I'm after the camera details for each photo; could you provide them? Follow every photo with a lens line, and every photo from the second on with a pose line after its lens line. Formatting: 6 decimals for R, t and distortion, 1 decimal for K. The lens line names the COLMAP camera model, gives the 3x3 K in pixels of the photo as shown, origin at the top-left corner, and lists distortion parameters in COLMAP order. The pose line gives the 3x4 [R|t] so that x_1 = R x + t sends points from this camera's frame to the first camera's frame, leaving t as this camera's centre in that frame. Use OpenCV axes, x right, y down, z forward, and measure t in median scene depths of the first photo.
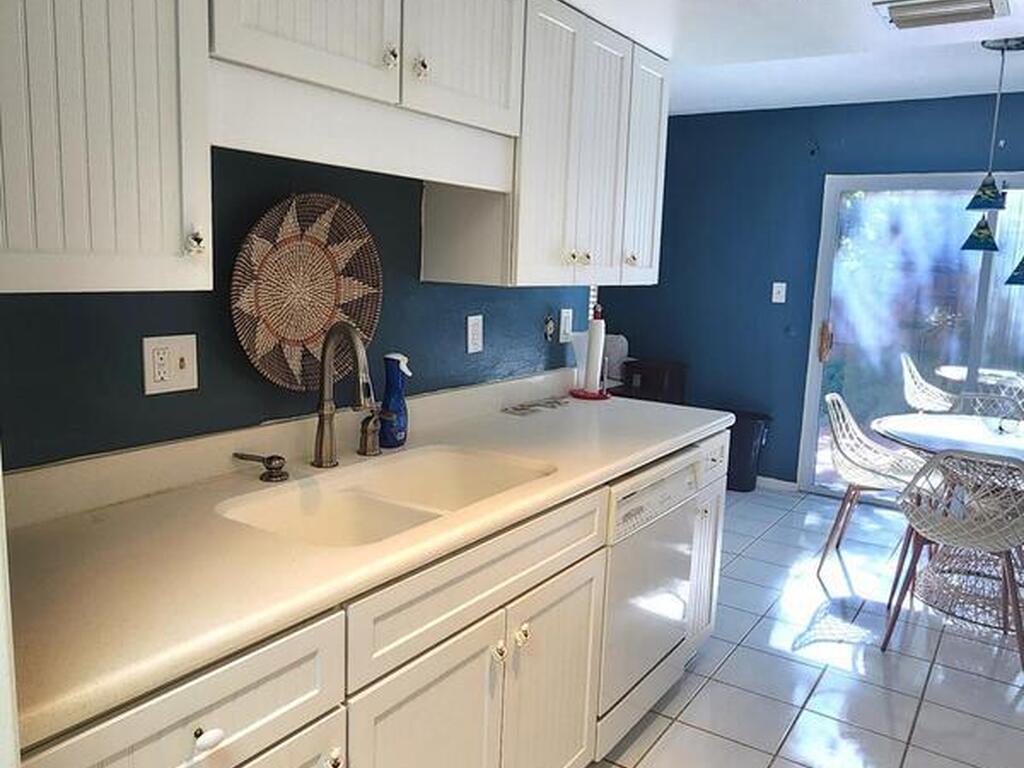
lens RADIAL K [[797.0, 0, 512.0], [0, 797.0, 384.0], [0, 0, 1]] dist [0.000088, 0.002970]
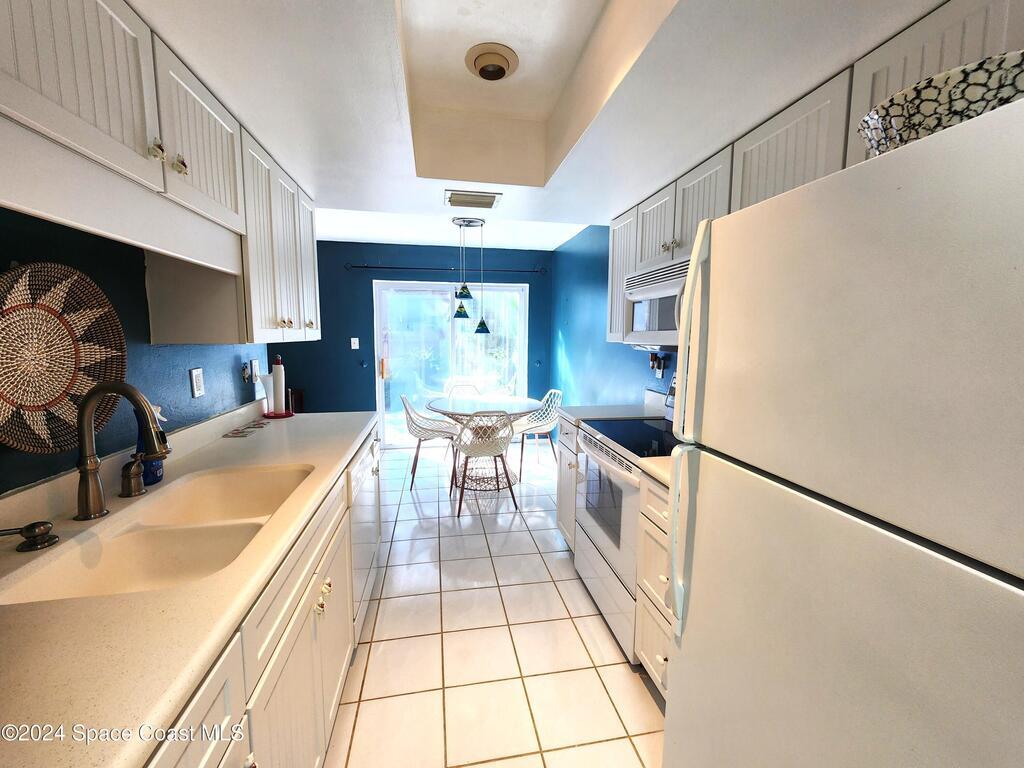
lens RADIAL K [[422.6, 0, 507.8], [0, 422.6, 380.8], [0, 0, 1]] dist [-0.000503, 0.000271]
pose [[0.714978, -0.109687, 0.690489, -0.204901], [0.129421, 0.991312, 0.023463, -0.020262], [-0.687063, 0.072588, 0.722963, 0.184190]]
